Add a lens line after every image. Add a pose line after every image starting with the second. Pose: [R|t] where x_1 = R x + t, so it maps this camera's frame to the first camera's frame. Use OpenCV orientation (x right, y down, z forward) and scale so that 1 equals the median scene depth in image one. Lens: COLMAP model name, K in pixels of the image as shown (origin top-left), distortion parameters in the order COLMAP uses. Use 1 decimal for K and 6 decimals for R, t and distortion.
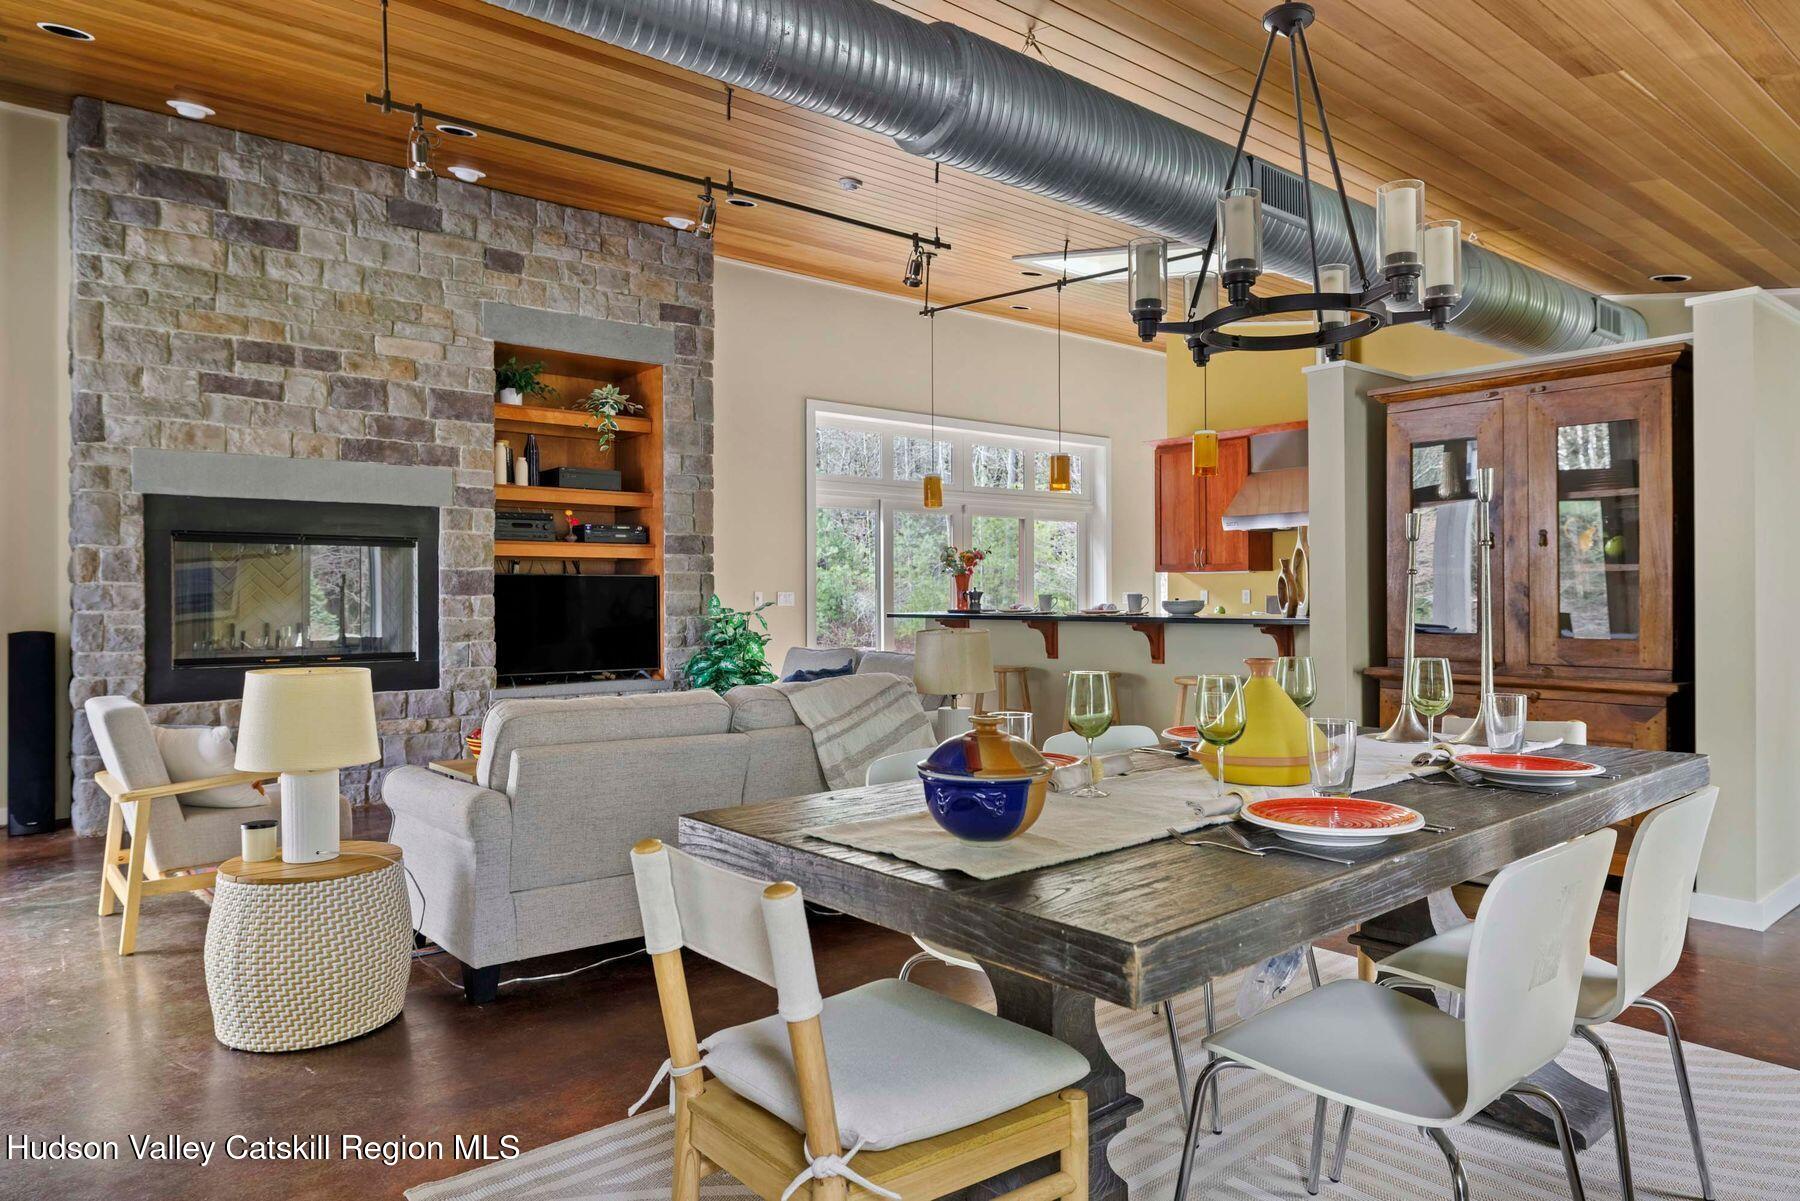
lens RADIAL K [[1148.4, 0, 900.0], [0, 1148.4, 600.5], [0, 0, 1]] dist [0.002661, 0.003964]
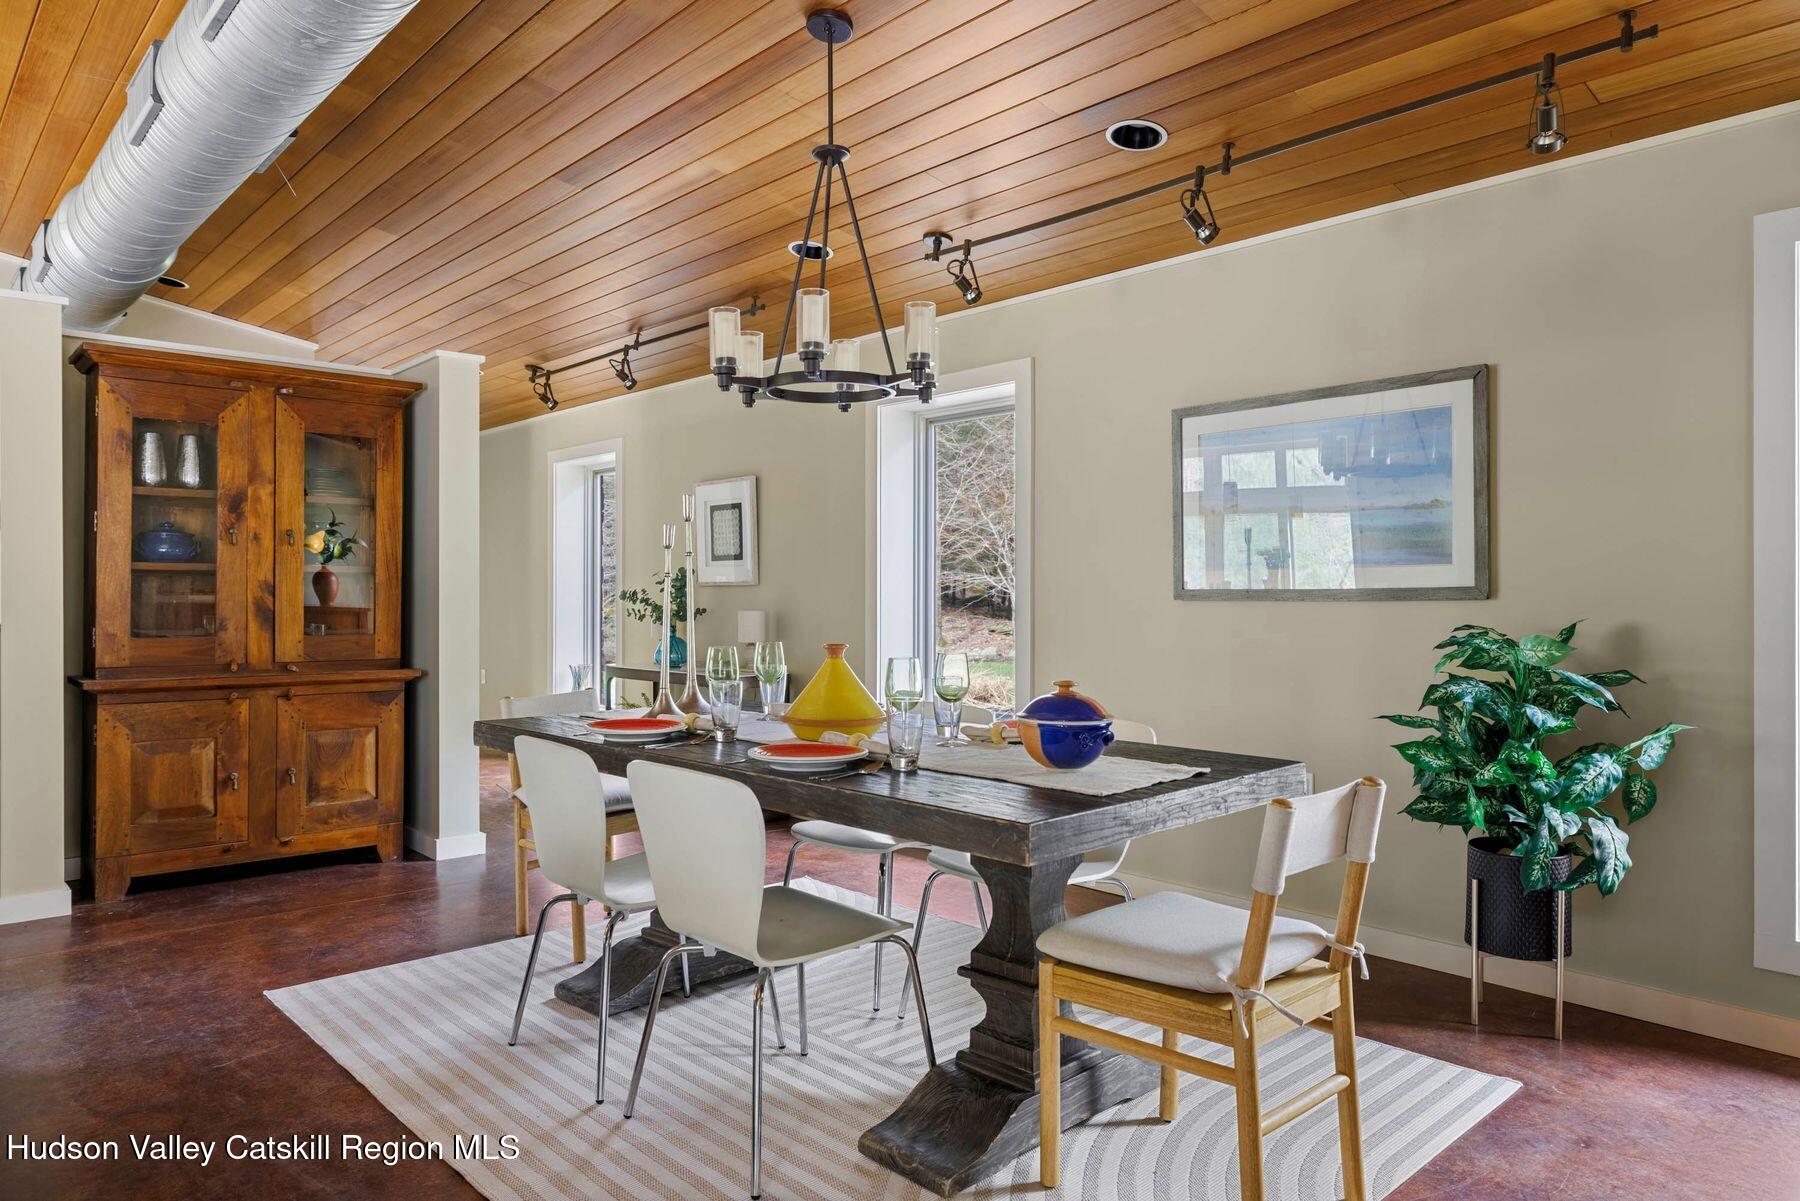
lens RADIAL K [[1148.4, 0, 900.0], [0, 1148.4, 600.5], [0, 0, 1]] dist [0.002661, 0.003964]
pose [[-0.047322, -0.004704, 0.998869, -0.486221], [0.000937, 0.999988, 0.004754, -0.003305], [-0.998879, 0.001161, -0.047317, 0.506641]]
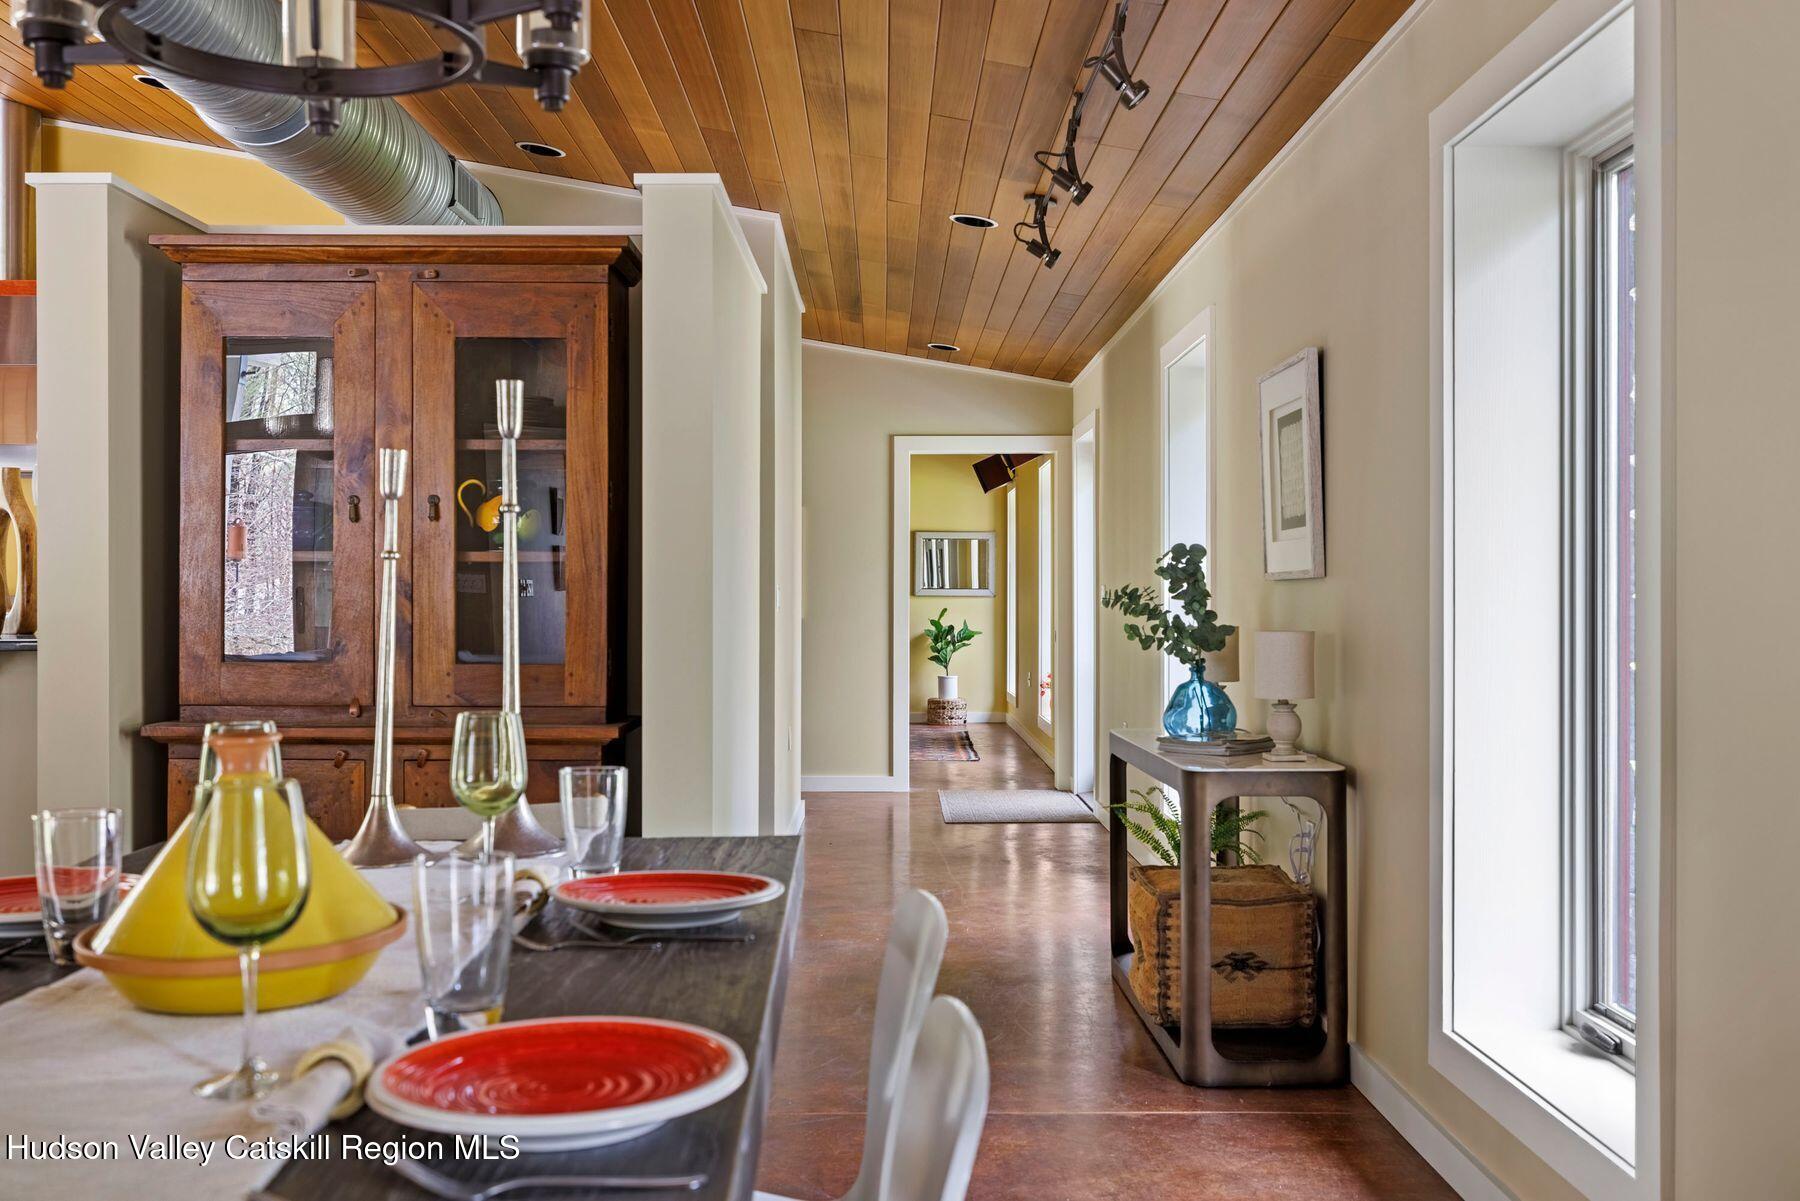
lens RADIAL K [[1754.1, 0, 922.0], [0, 1754.1, 596.6], [0, 0, 1]] dist [0.035420, -0.018855]
pose [[0.624118, 0.002797, 0.781325, -0.037260], [0.000631, 0.999991, -0.004084, -0.000915], [-0.781330, 0.003042, 0.624111, 0.175249]]
